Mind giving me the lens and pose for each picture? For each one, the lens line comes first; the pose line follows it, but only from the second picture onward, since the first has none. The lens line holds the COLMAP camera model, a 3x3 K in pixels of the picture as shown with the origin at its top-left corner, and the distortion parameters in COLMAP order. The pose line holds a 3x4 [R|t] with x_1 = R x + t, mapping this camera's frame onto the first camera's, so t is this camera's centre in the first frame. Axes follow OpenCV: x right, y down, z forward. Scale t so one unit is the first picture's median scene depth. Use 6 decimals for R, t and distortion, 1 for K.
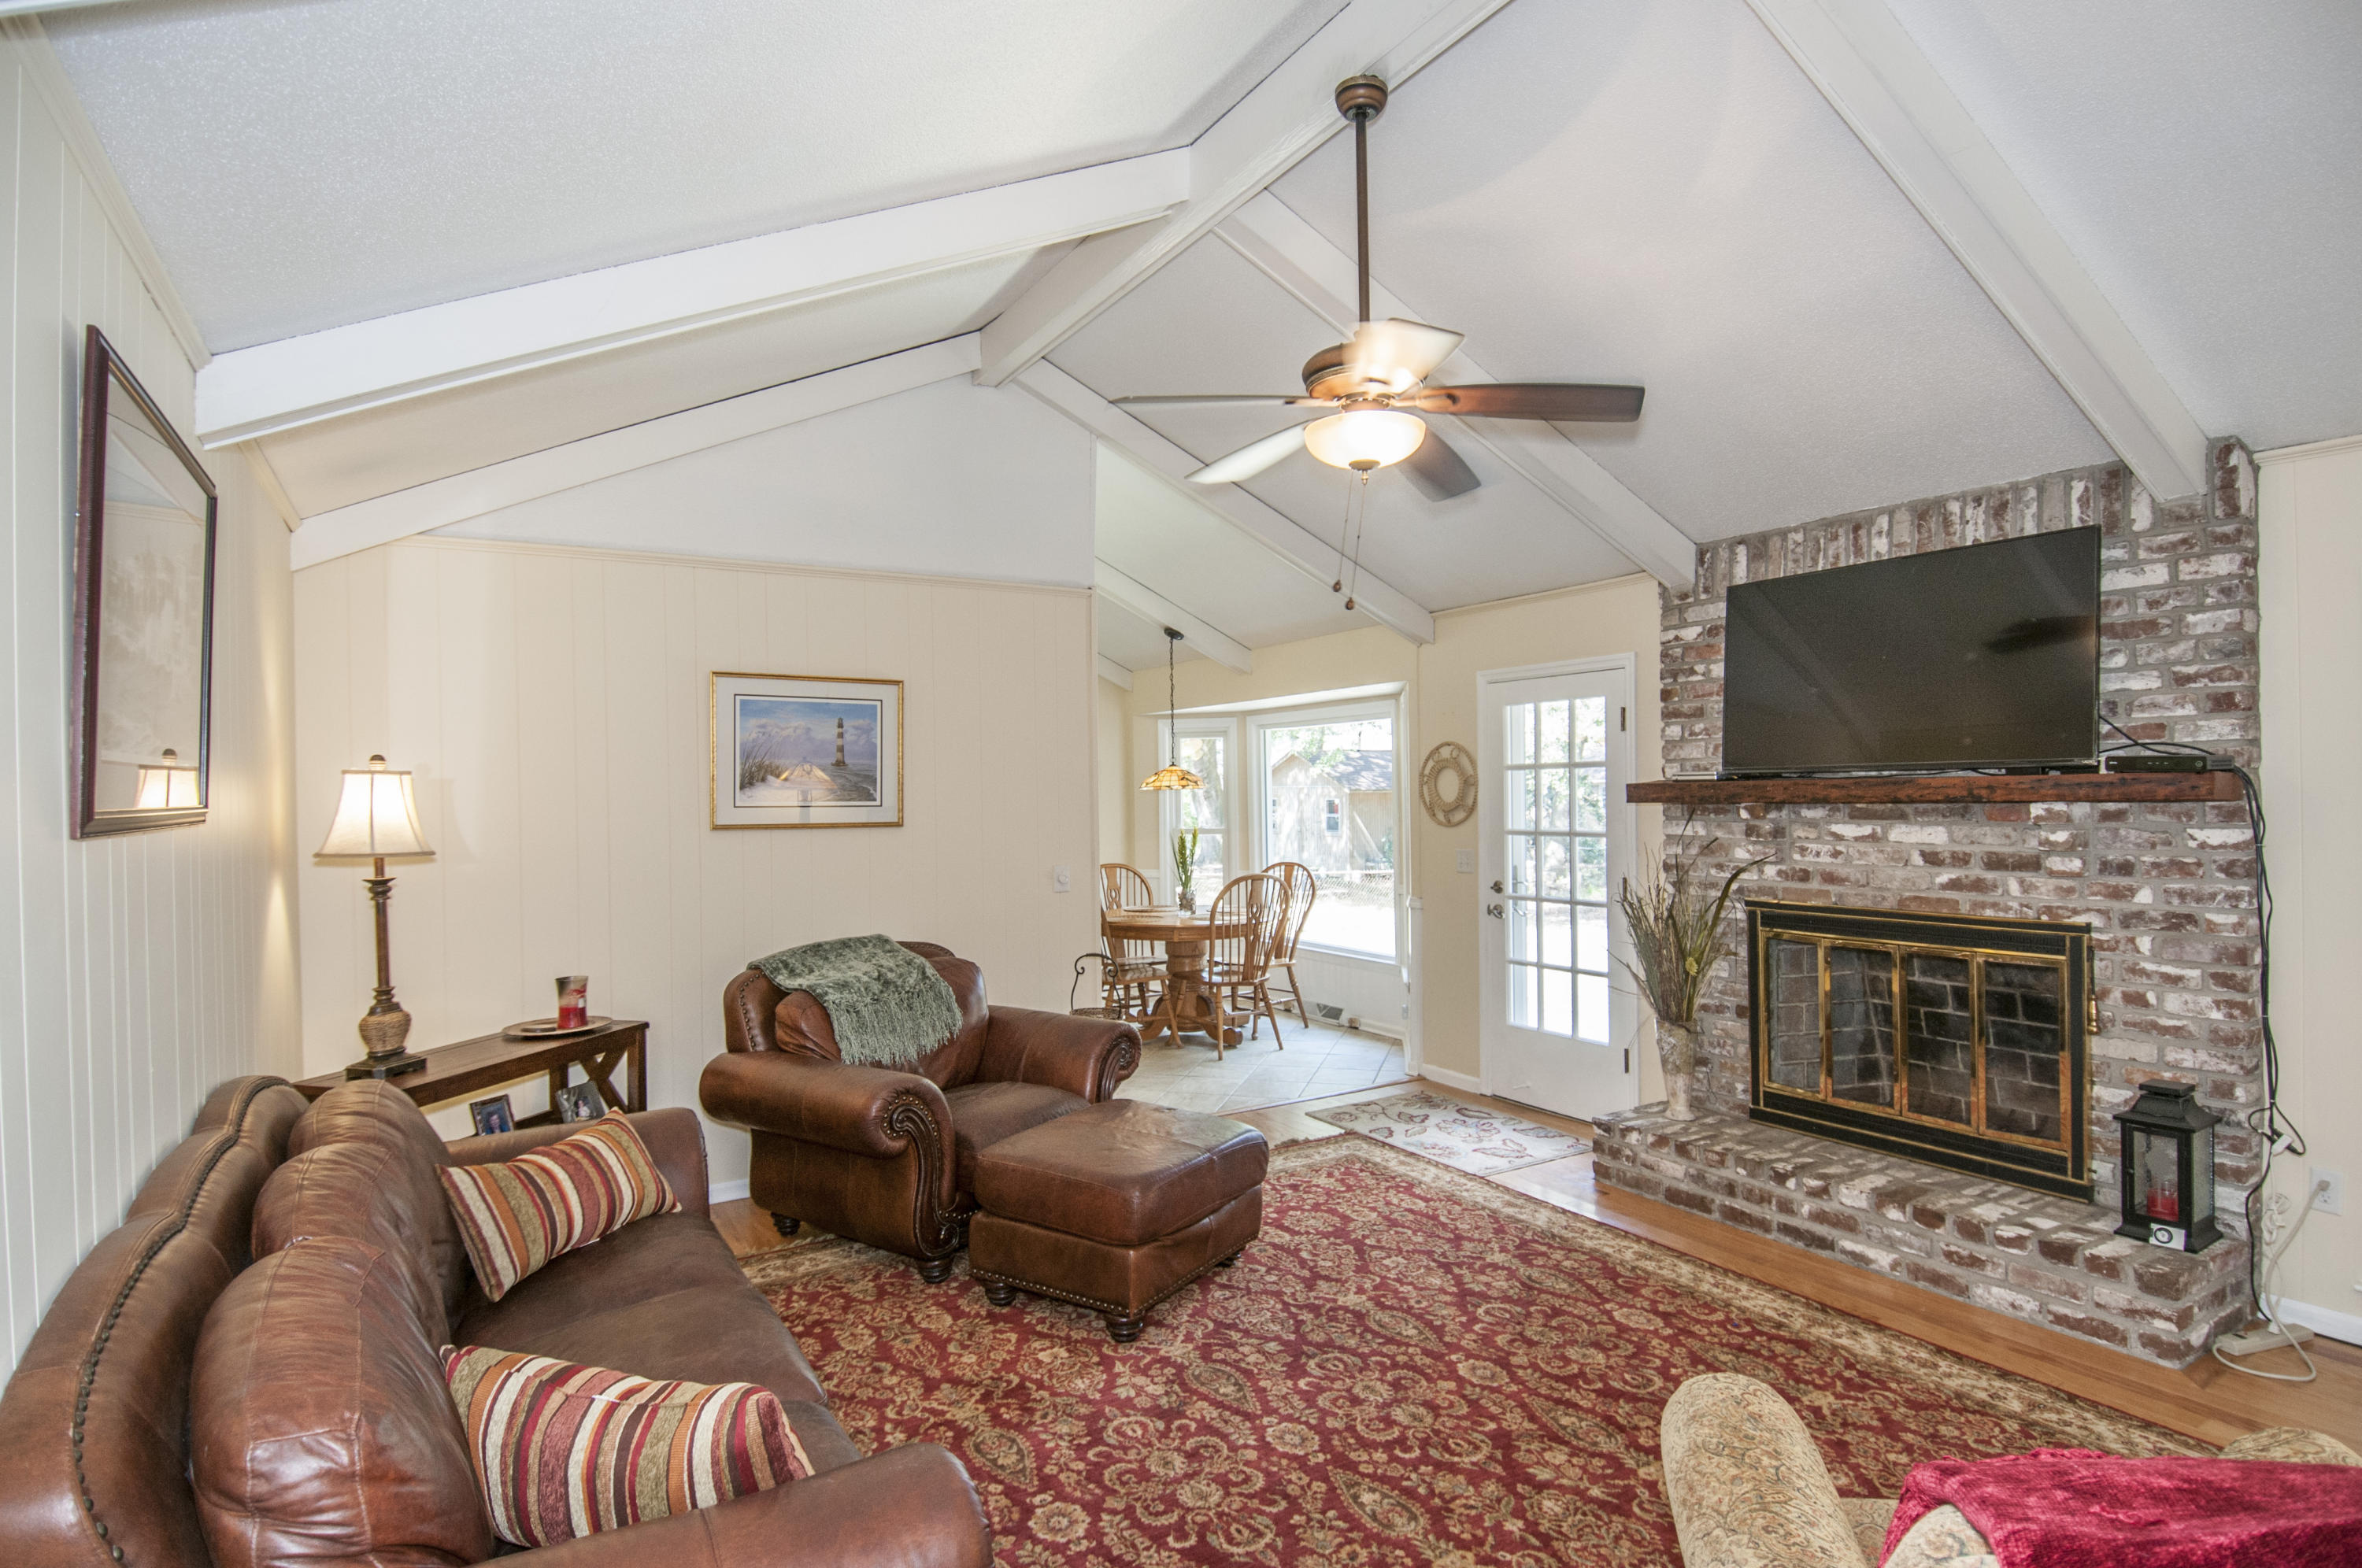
lens RADIAL K [[1219.5, 0, 1198.4], [0, 1219.5, 787.3], [0, 0, 1]] dist [0.047806, -0.053251]
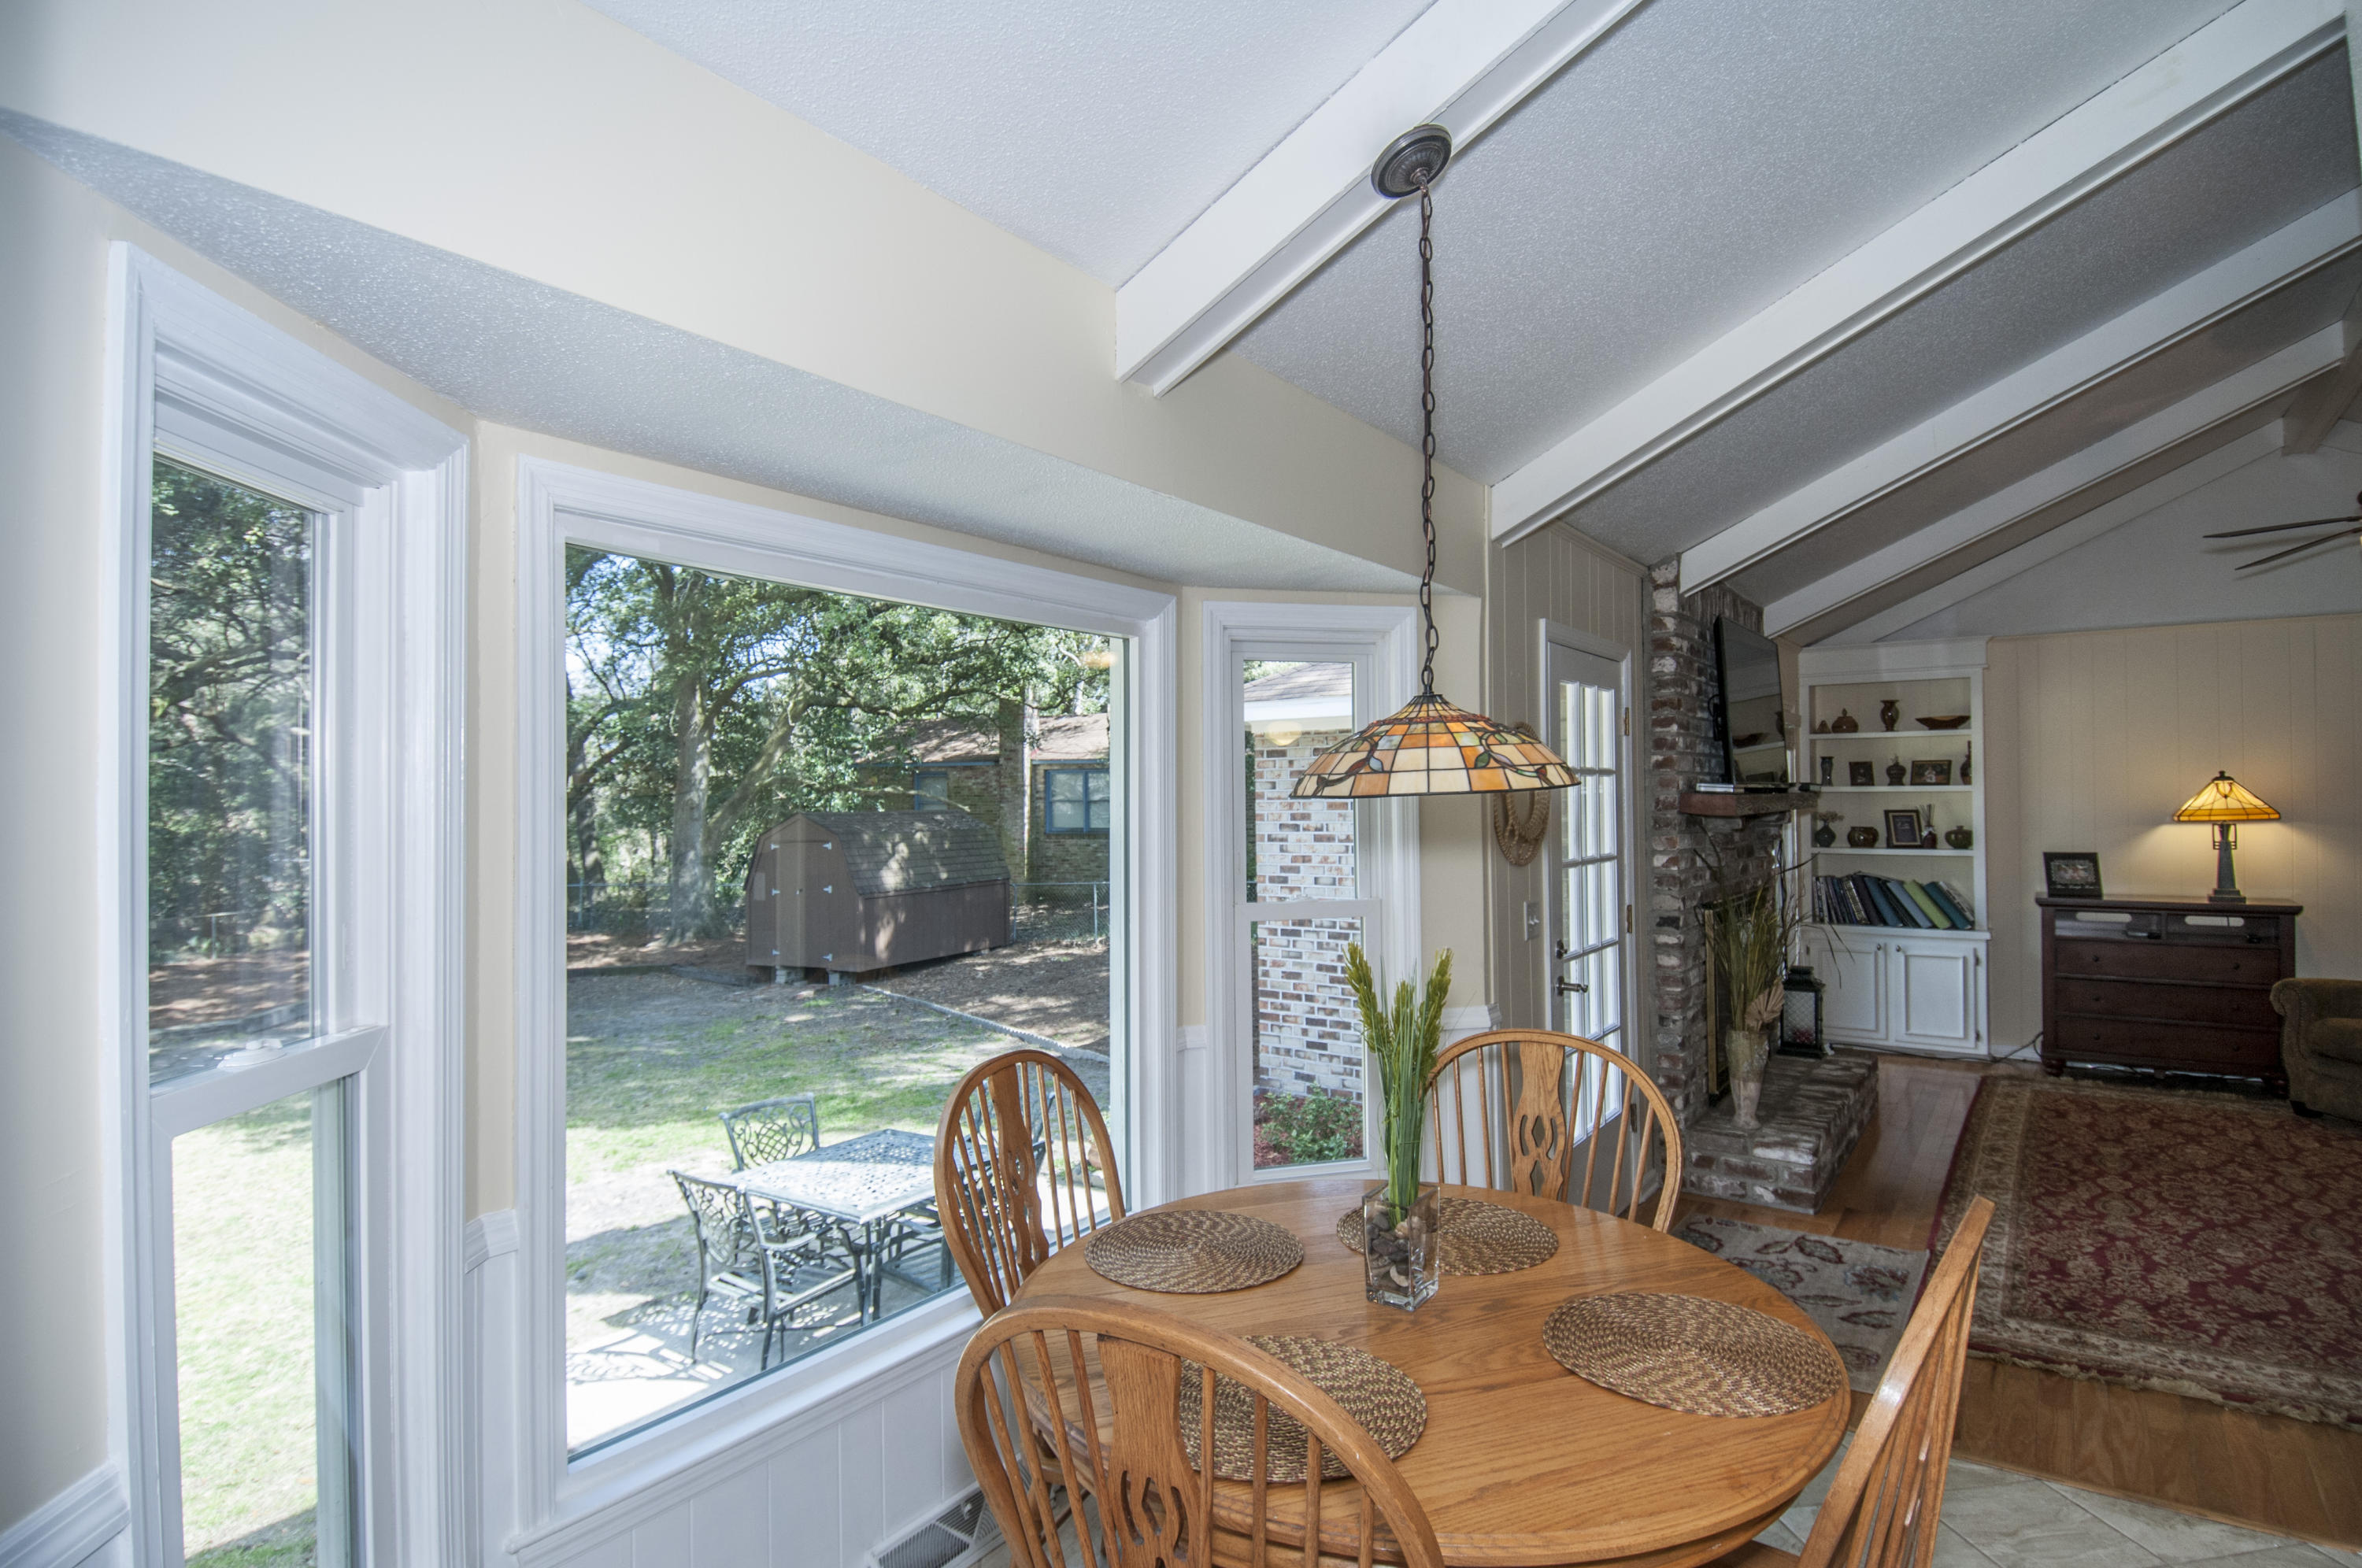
lens RADIAL K [[1219.5, 0, 1198.4], [0, 1219.5, 787.3], [0, 0, 1]] dist [0.047806, -0.053251]
pose [[-0.403555, 0.028987, 0.914496, -0.428919], [0.012390, 0.999580, -0.026216, 0.015614], [-0.914872, 0.000751, -0.403744, 2.170347]]
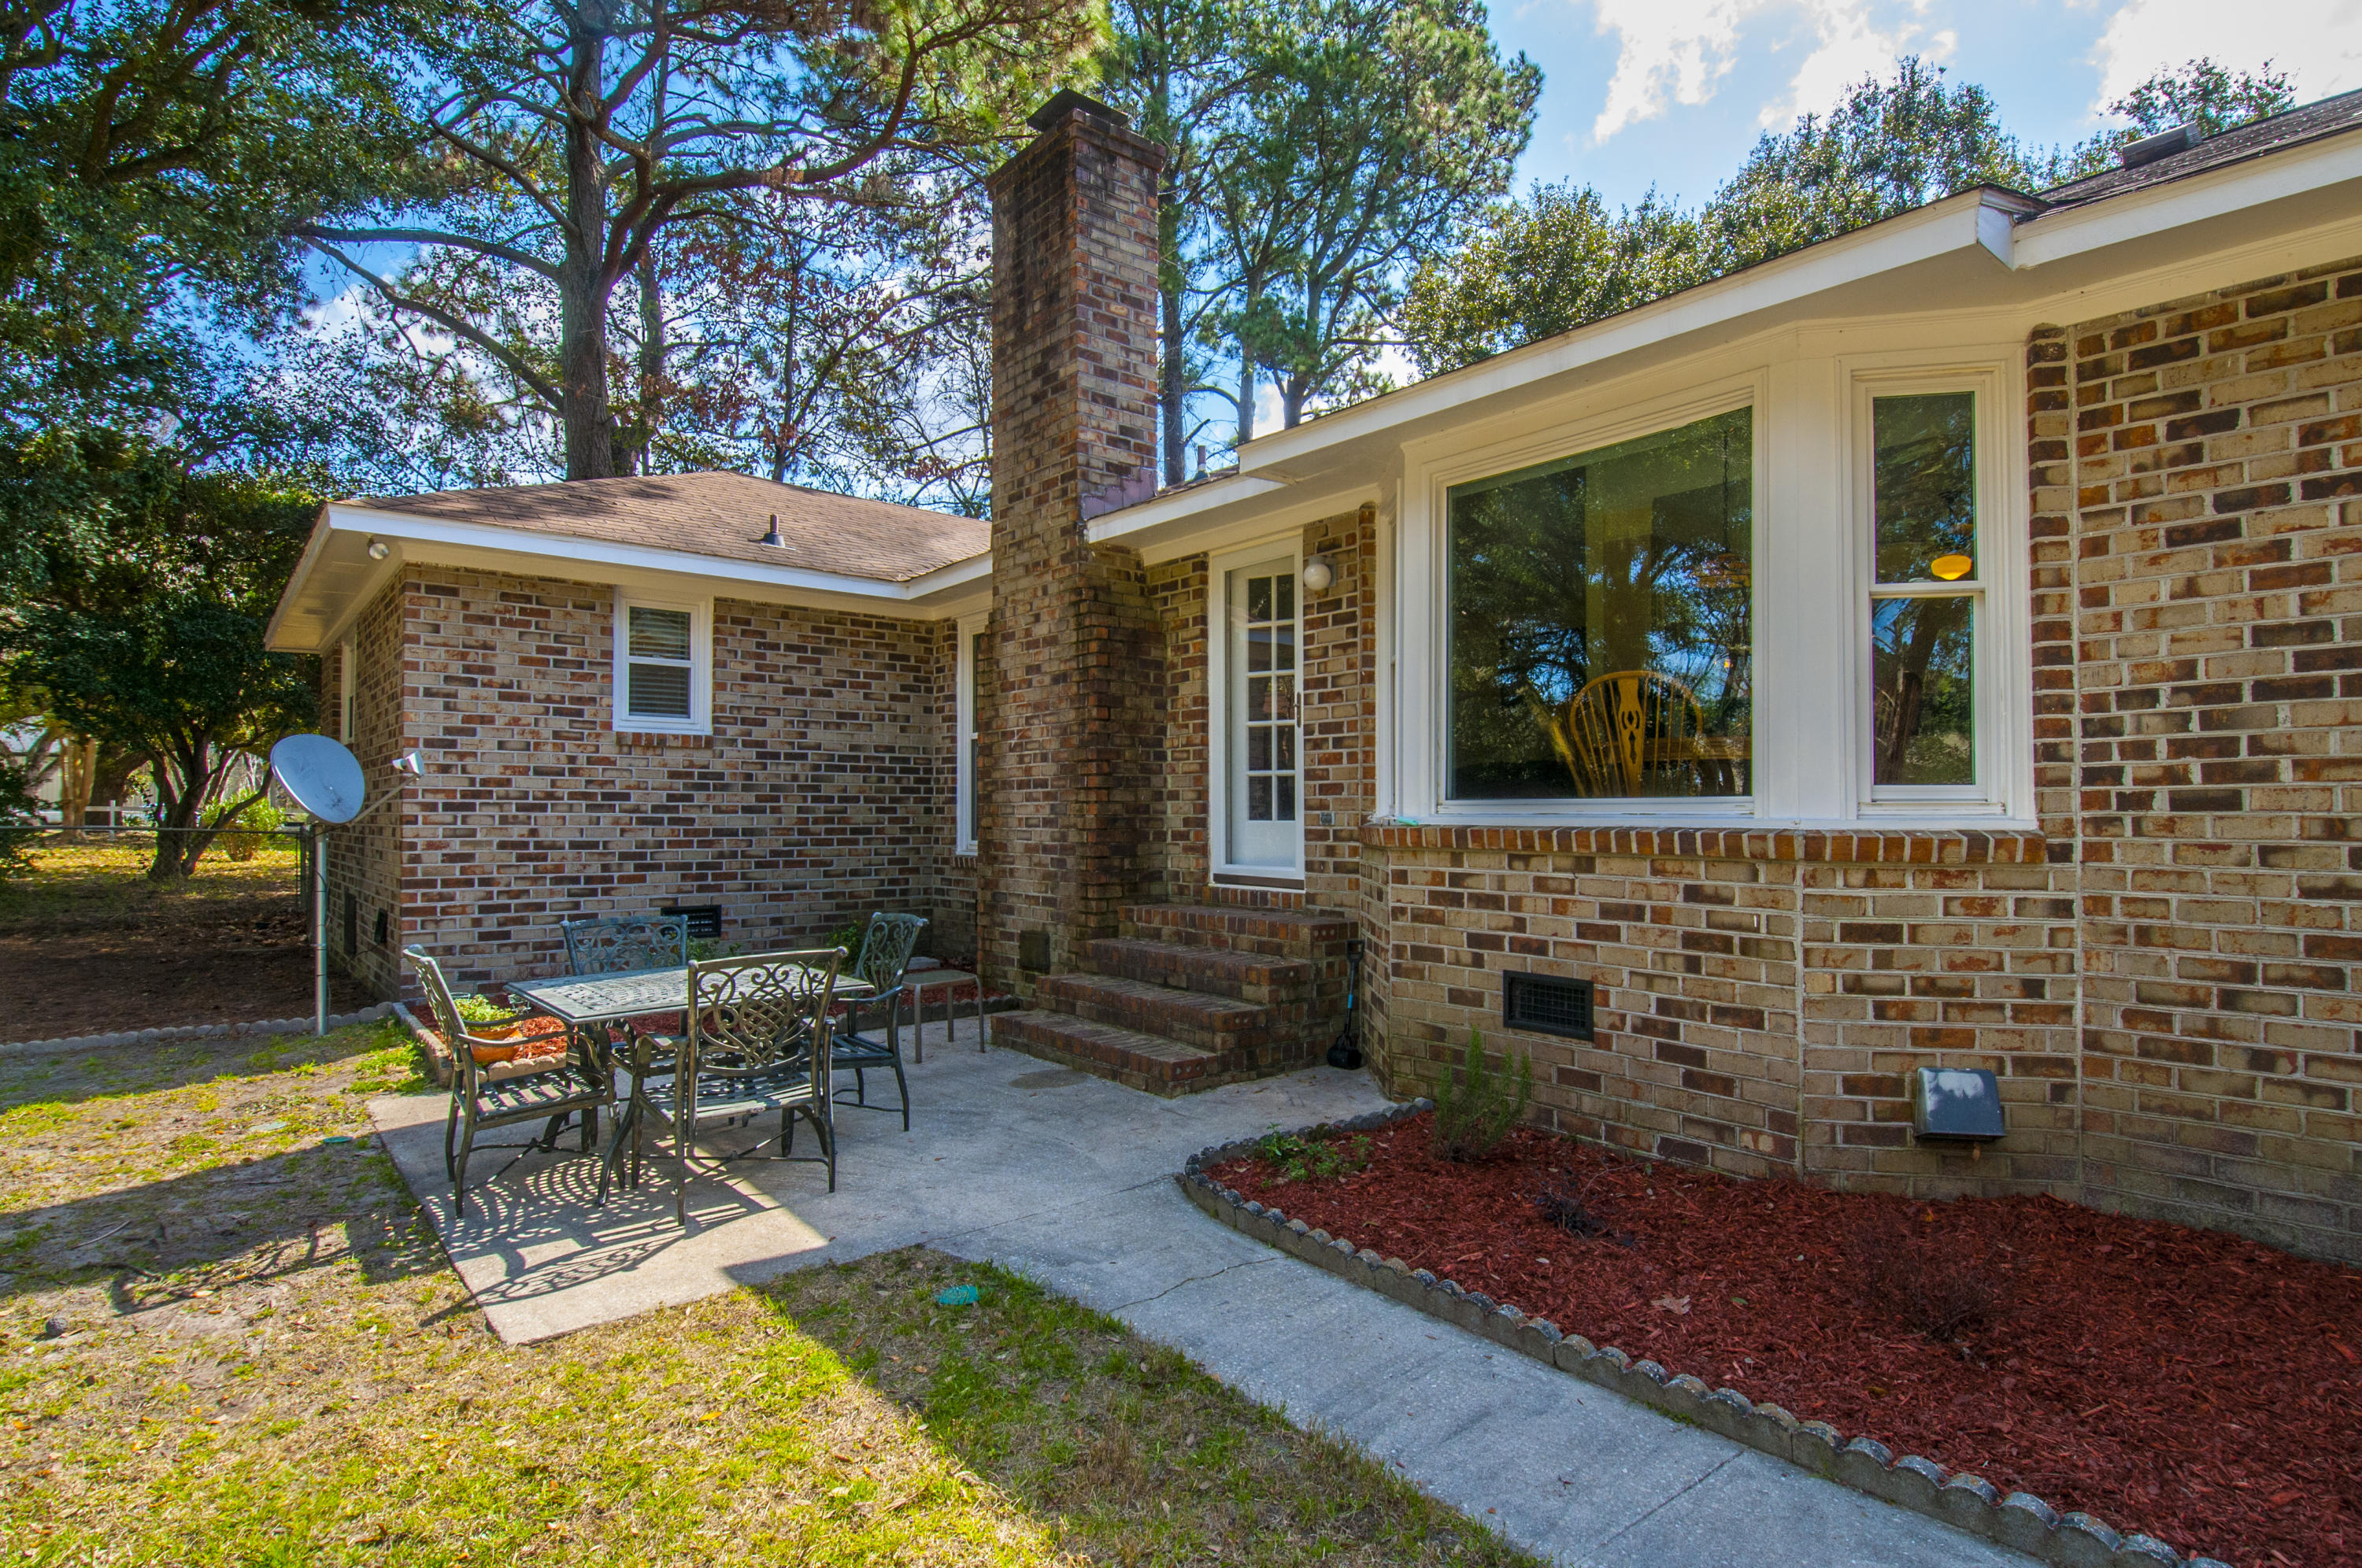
lens RADIAL K [[1219.5, 0, 1198.4], [0, 1219.5, 787.3], [0, 0, 1]] dist [0.047806, -0.053251]
pose [[-0.989240, 0.013307, -0.145693, 0.793119], [0.017947, 0.999371, -0.030580, 0.292725], [0.145194, -0.032866, -0.988857, 3.217668]]
